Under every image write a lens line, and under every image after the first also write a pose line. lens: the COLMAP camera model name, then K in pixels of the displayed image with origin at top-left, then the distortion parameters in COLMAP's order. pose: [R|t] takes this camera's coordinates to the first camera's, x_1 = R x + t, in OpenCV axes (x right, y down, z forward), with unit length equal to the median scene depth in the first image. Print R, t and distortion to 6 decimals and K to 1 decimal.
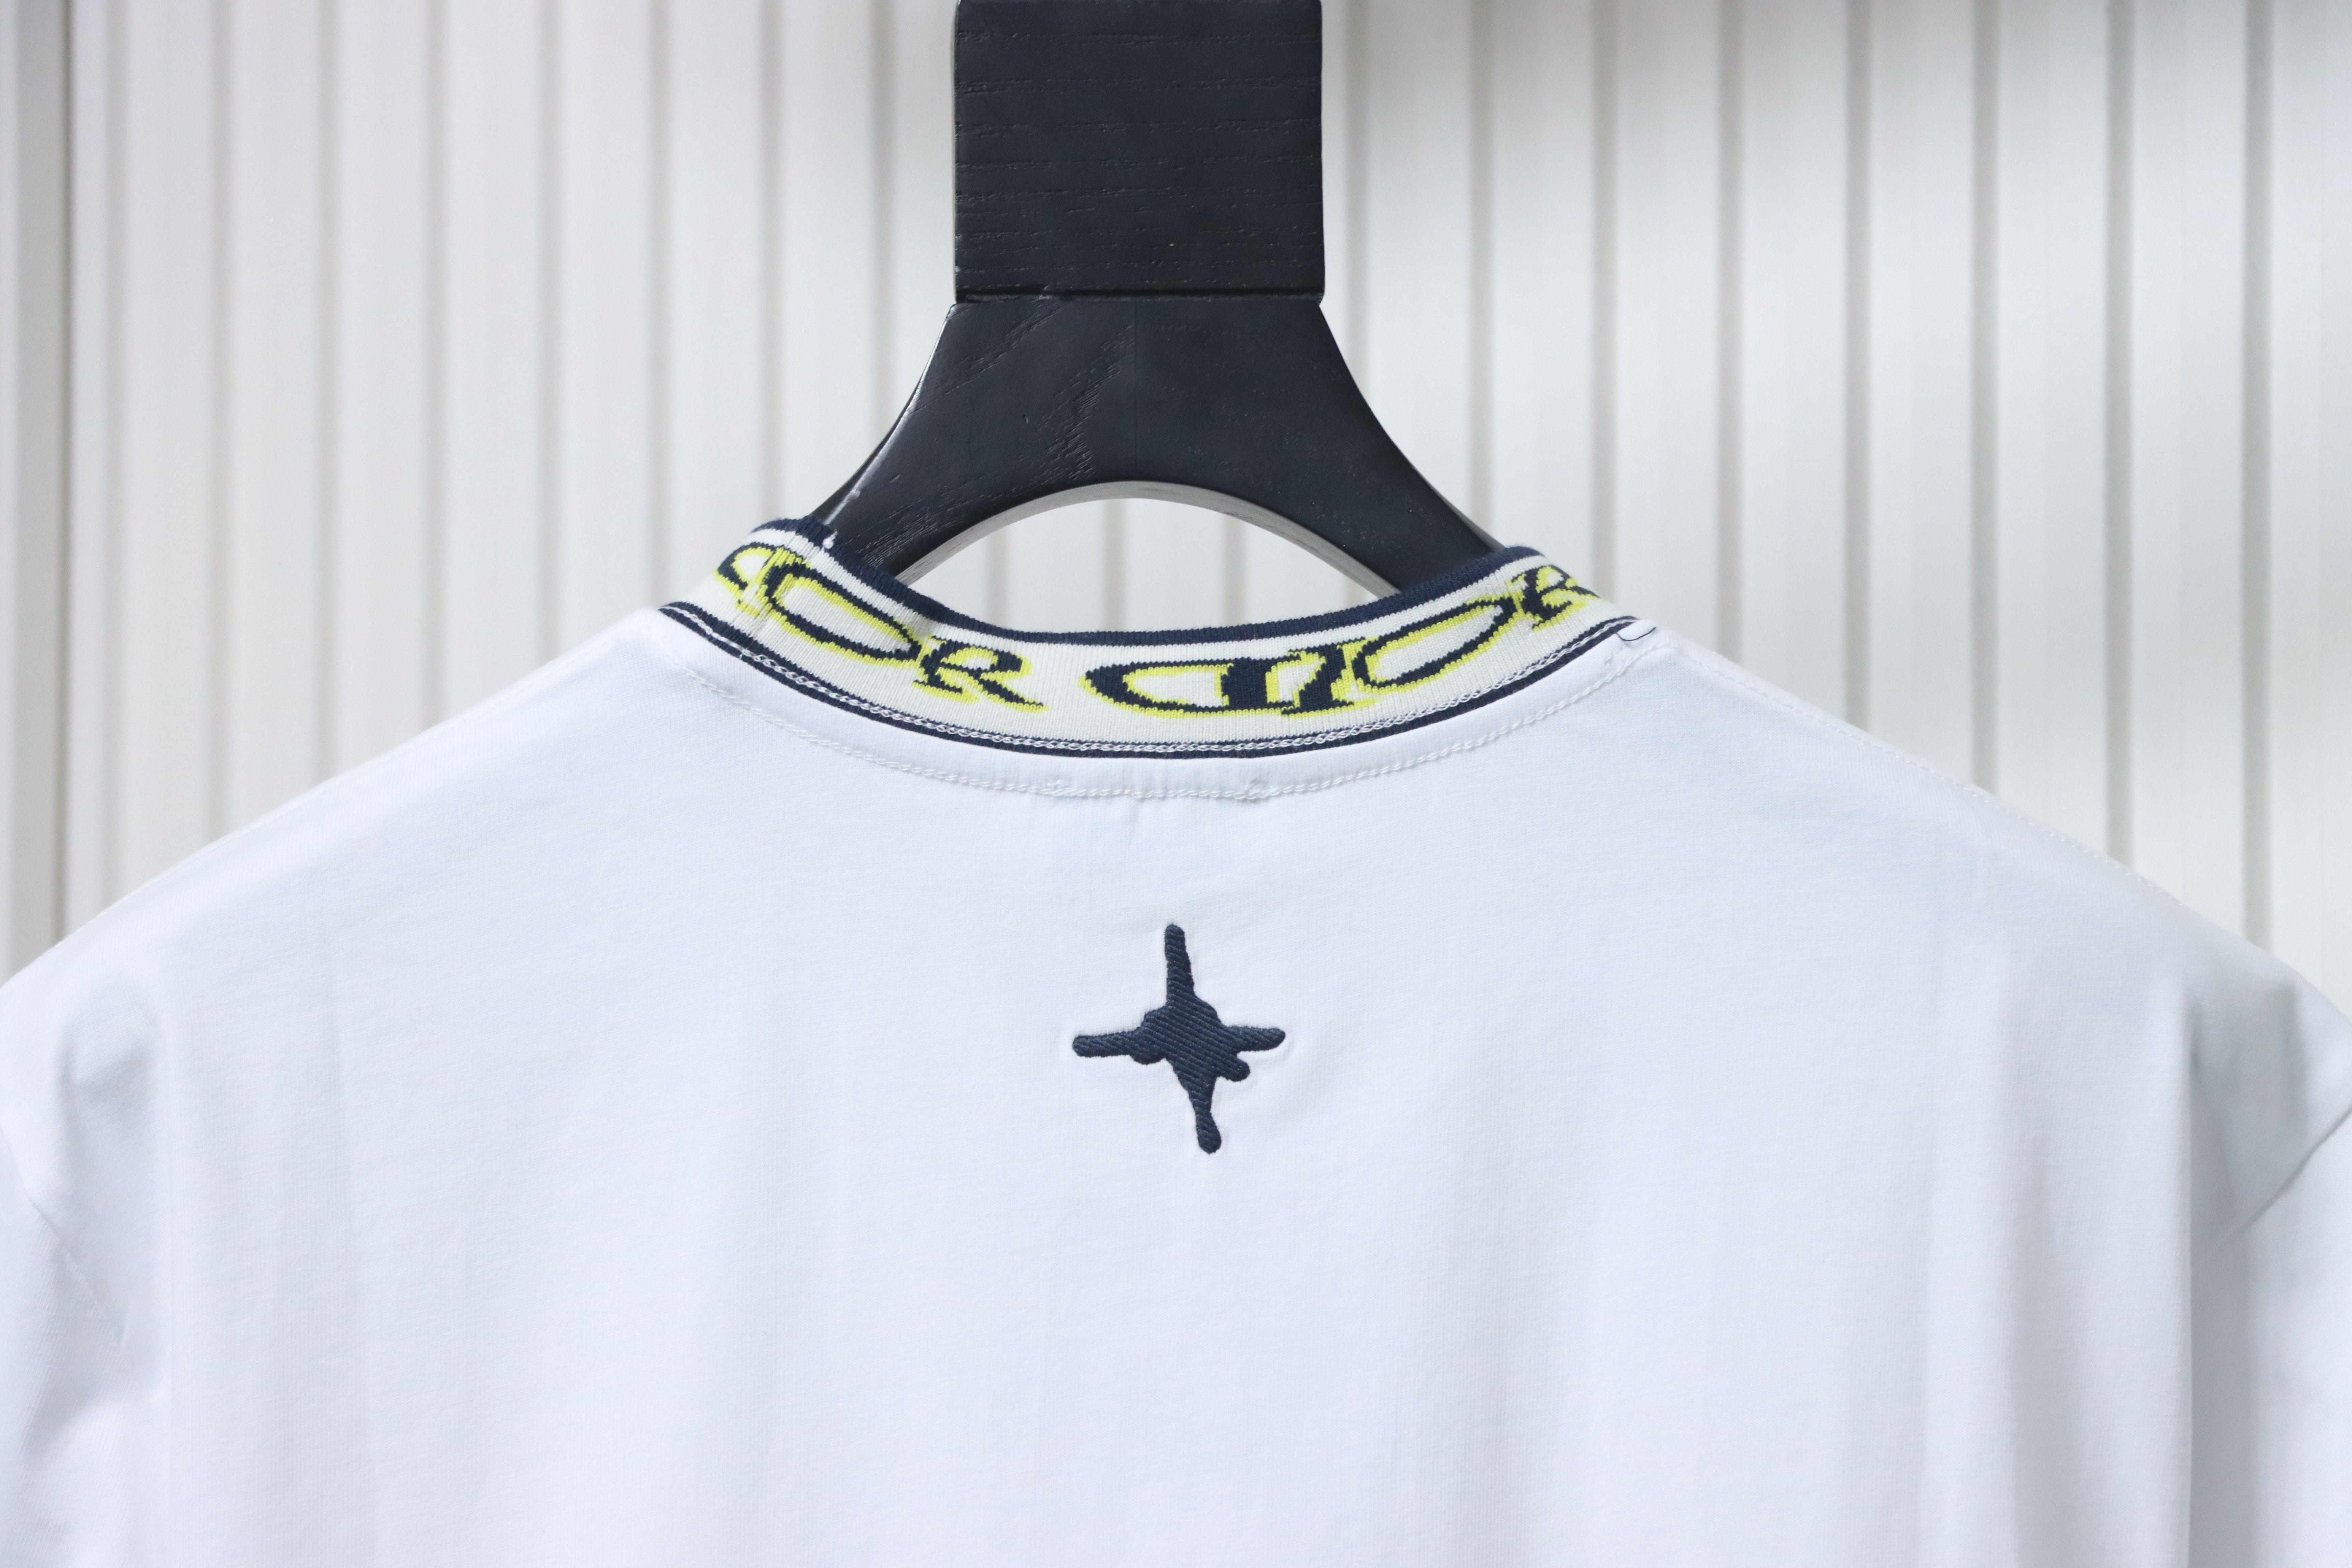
lens RADIAL K [[14689.0, 0, 1172.5], [0, 14689.0, 779.0], [0, 0, 1]] dist [2.497655, 0.000000]
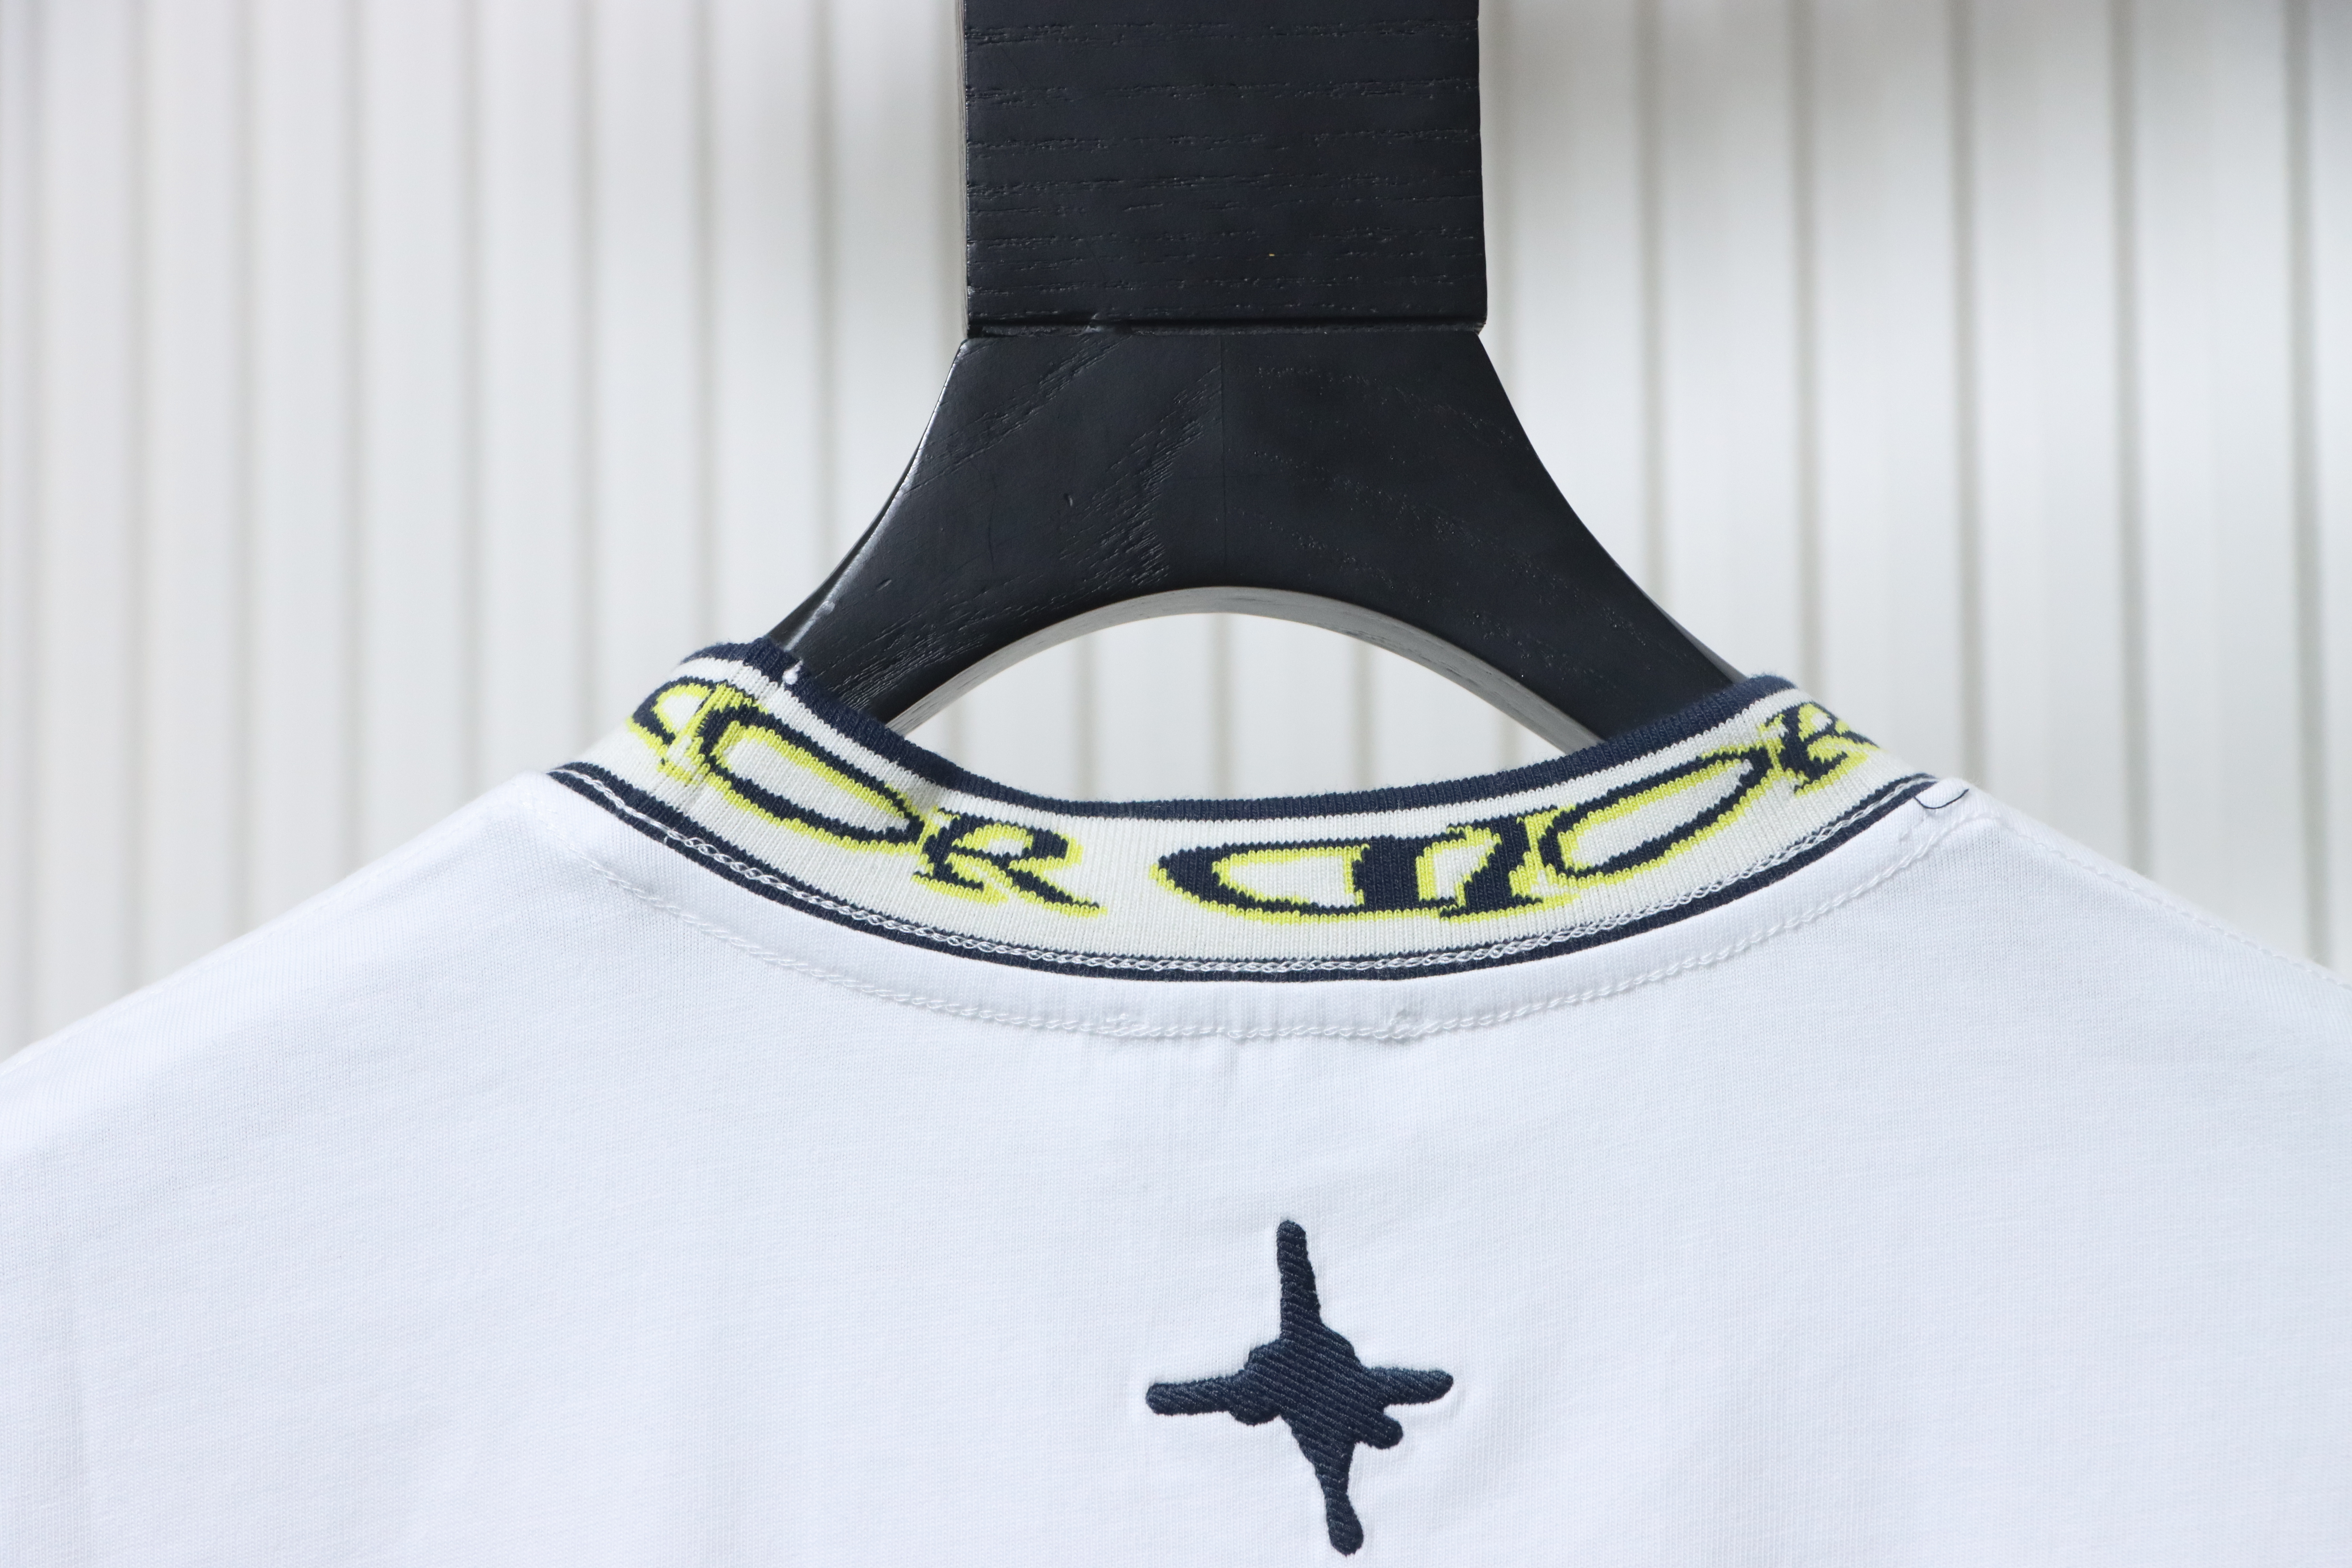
lens RADIAL K [[7824.2, 0, 1161.2], [0, 7824.2, 792.9], [0, 0, 1]] dist [0.623535, 0.000000]
pose [[0.999780, -0.007246, 0.019680, -0.013113], [0.007497, 0.999891, -0.012723, -0.005649], [-0.019586, 0.012867, 0.999725, 0.627383]]
